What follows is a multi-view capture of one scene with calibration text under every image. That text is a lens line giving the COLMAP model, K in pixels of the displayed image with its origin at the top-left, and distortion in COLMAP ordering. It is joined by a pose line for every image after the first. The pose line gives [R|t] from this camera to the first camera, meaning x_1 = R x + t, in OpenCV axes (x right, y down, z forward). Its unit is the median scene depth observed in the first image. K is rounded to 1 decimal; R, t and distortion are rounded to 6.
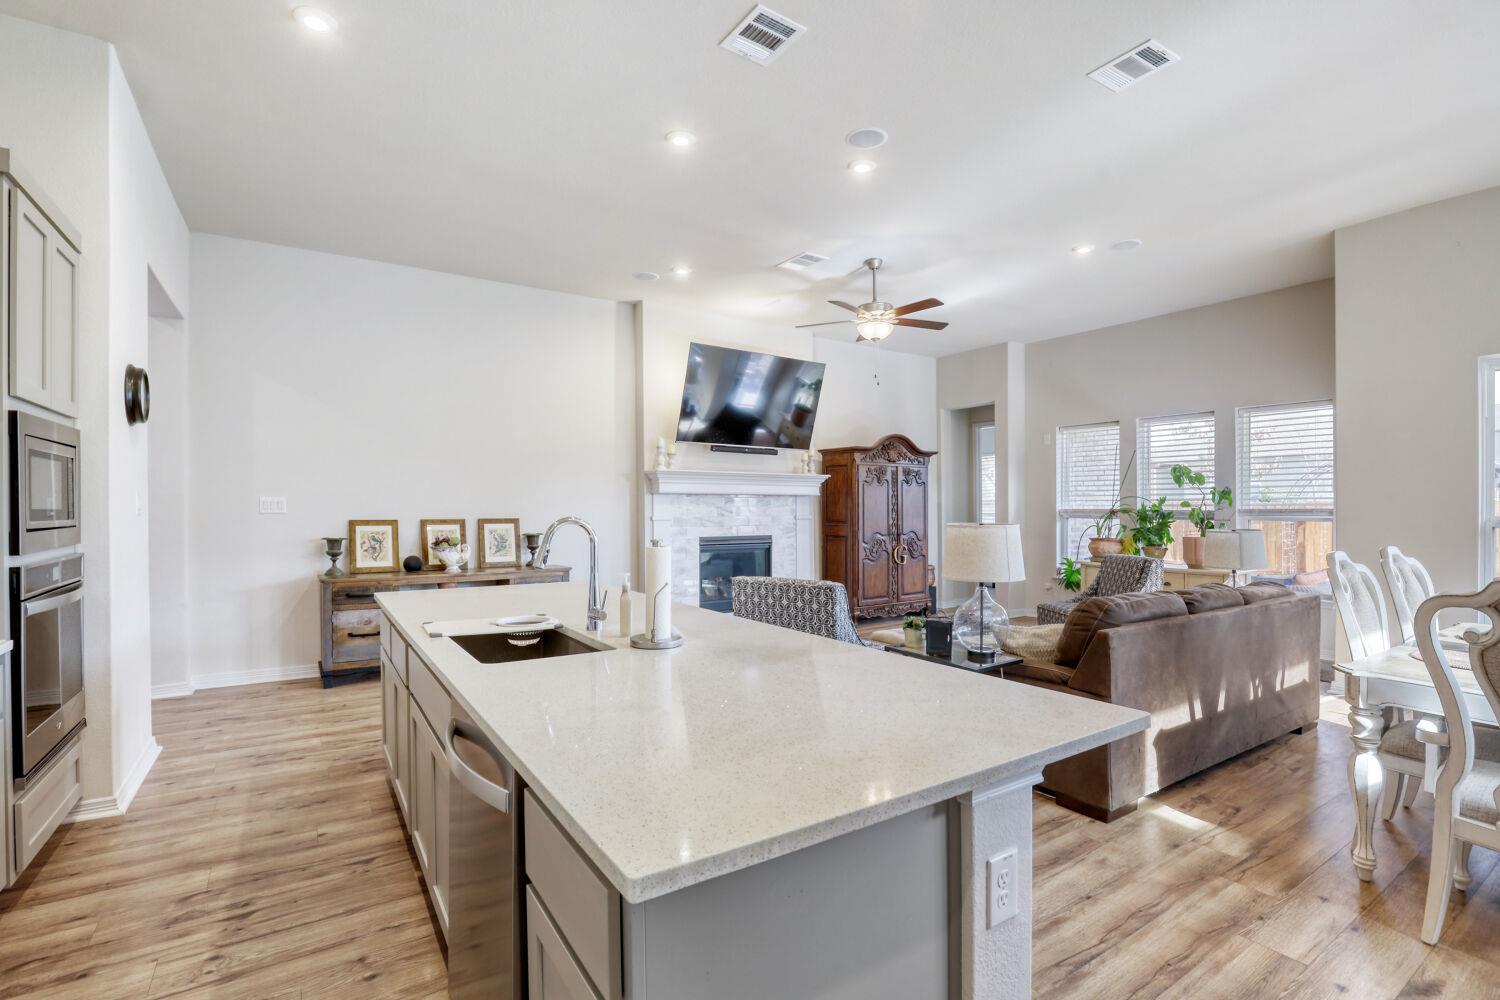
lens RADIAL K [[712.2, 0, 758.9], [0, 712.2, 510.5], [0, 0, 1]] dist [-0.003334, -0.000269]
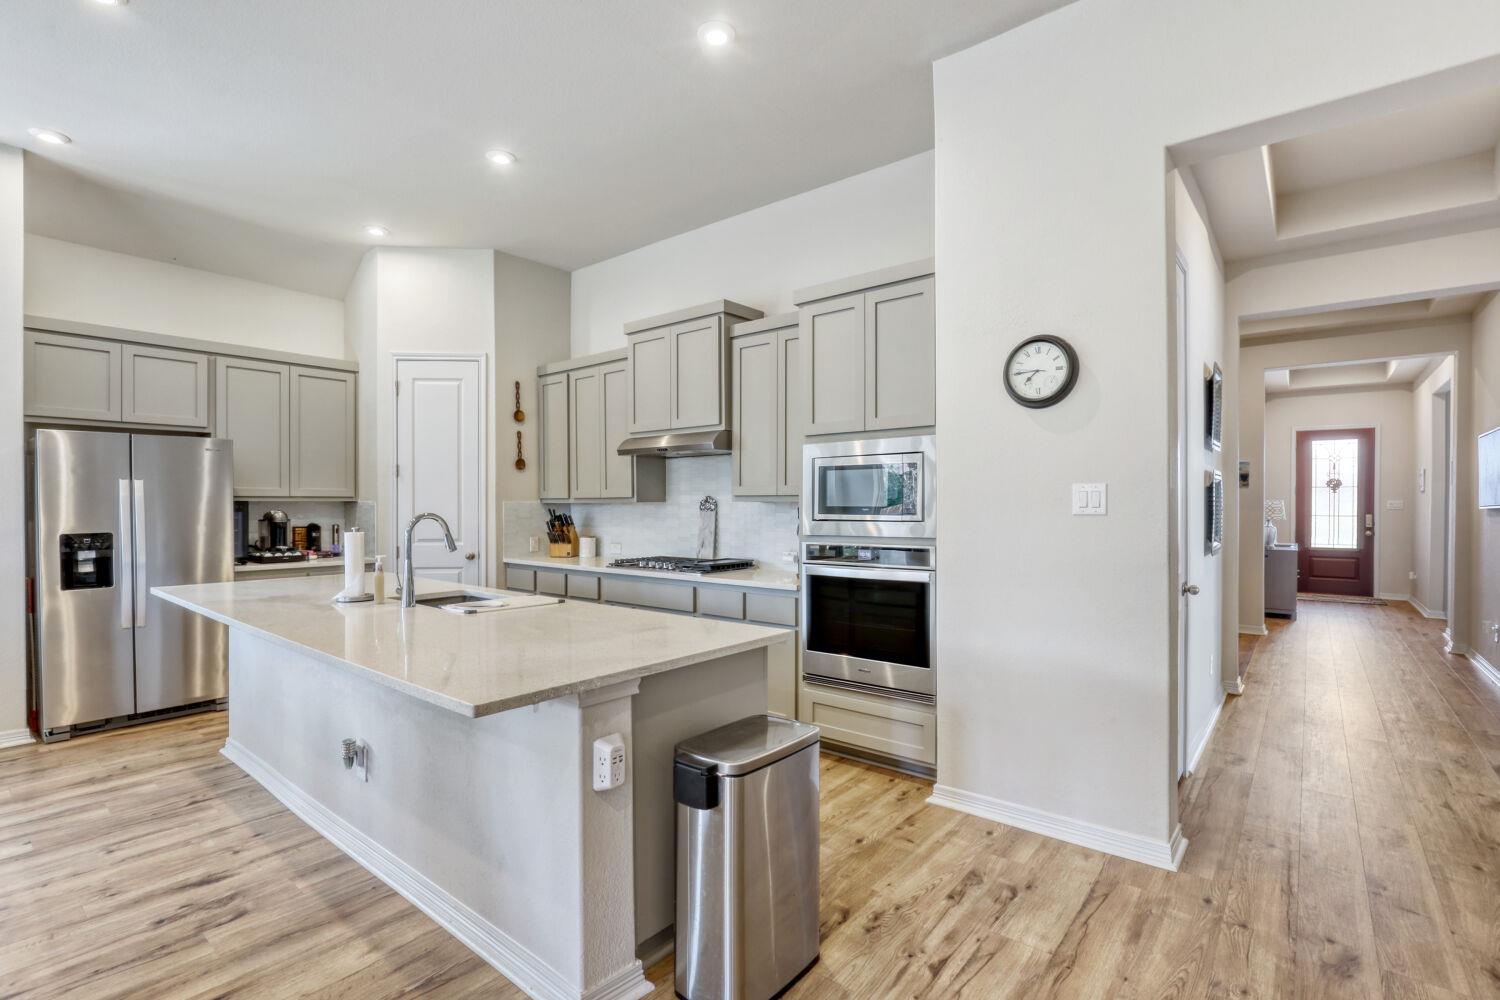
lens RADIAL K [[695.5, 0, 748.1], [0, 695.5, 506.0], [0, 0, 1]] dist [-0.021573, 0.000158]
pose [[-0.955356, 0.002290, -0.295447, -0.197337], [-0.000453, 0.999957, 0.009214, -0.006250], [0.295455, 0.008937, -0.955315, 1.056560]]
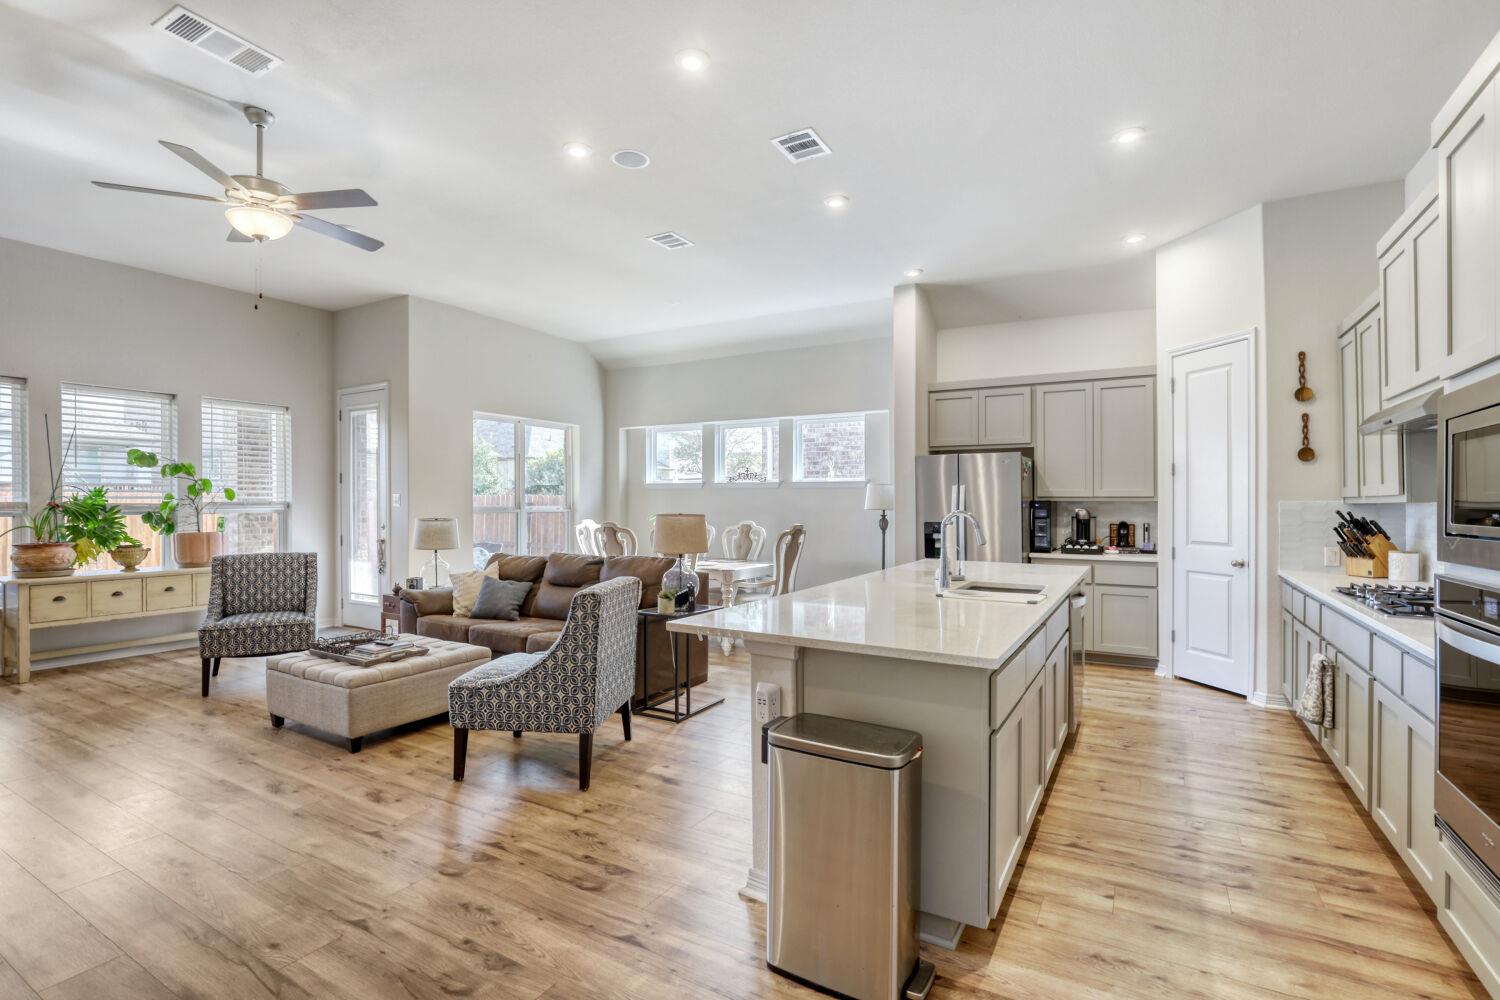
lens RADIAL K [[683.6, 0, 750.0], [0, 683.6, 500.0], [0, 0, 1]] dist [-0.011162, 0.000220]
pose [[-0.445252, 0.001140, 0.895405, -0.604388], [0.000662, 0.999999, -0.000945, -0.004473], [-0.895405, 0.000172, -0.445252, 0.917247]]
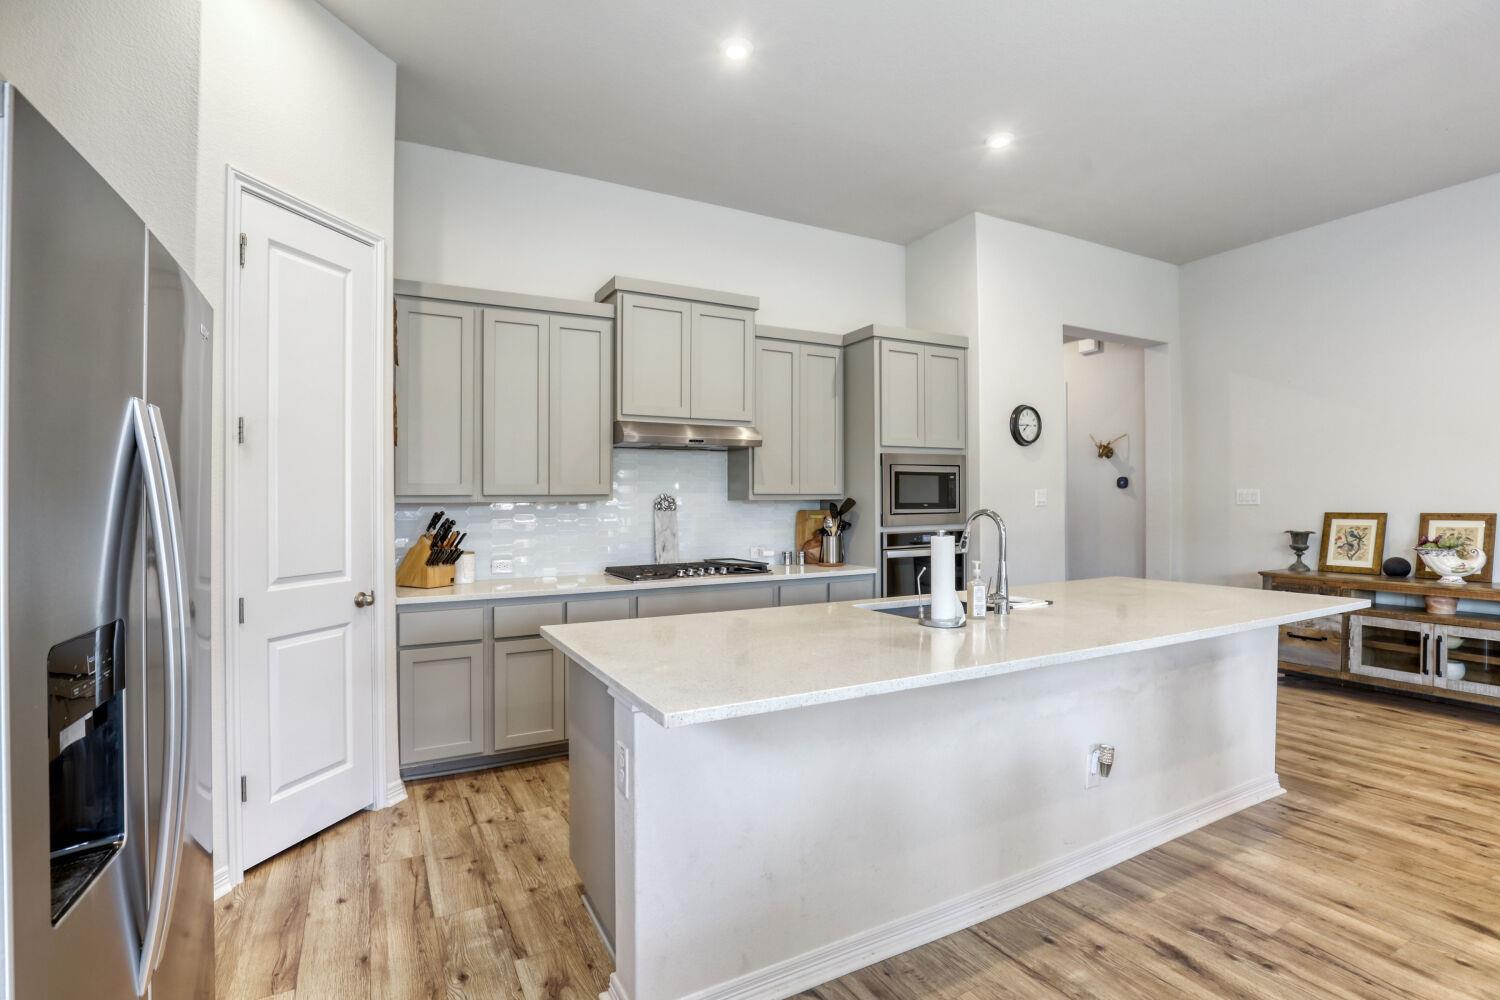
lens RADIAL K [[695.5, 0, 748.1], [0, 695.5, 506.0], [0, 0, 1]] dist [-0.021573, 0.000158]
pose [[-0.092284, 0.004863, -0.995721, 0.375332], [0.002564, 0.999986, 0.004647, -0.000743], [0.995729, -0.002125, -0.092295, 0.359411]]
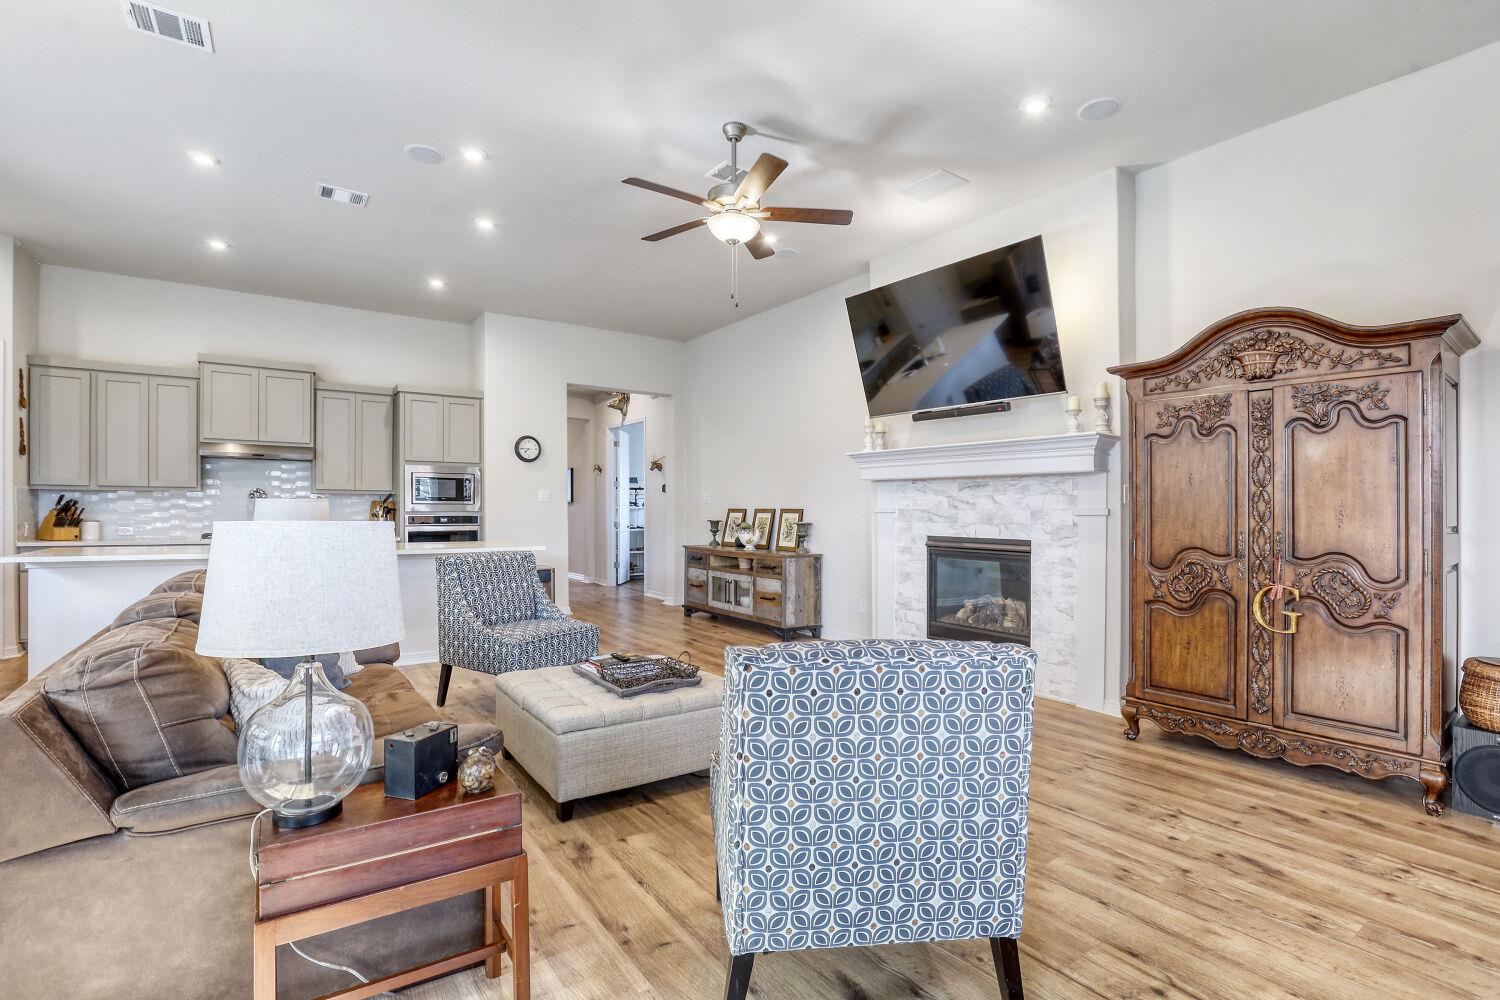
lens RADIAL K [[712.2, 0, 758.9], [0, 712.2, 510.5], [0, 0, 1]] dist [-0.003334, -0.000269]
pose [[0.027357, 0.001060, -0.999625, 0.885386], [-0.013207, 0.999913, 0.000698, 0.016405], [0.999538, 0.013183, 0.027369, 1.057600]]
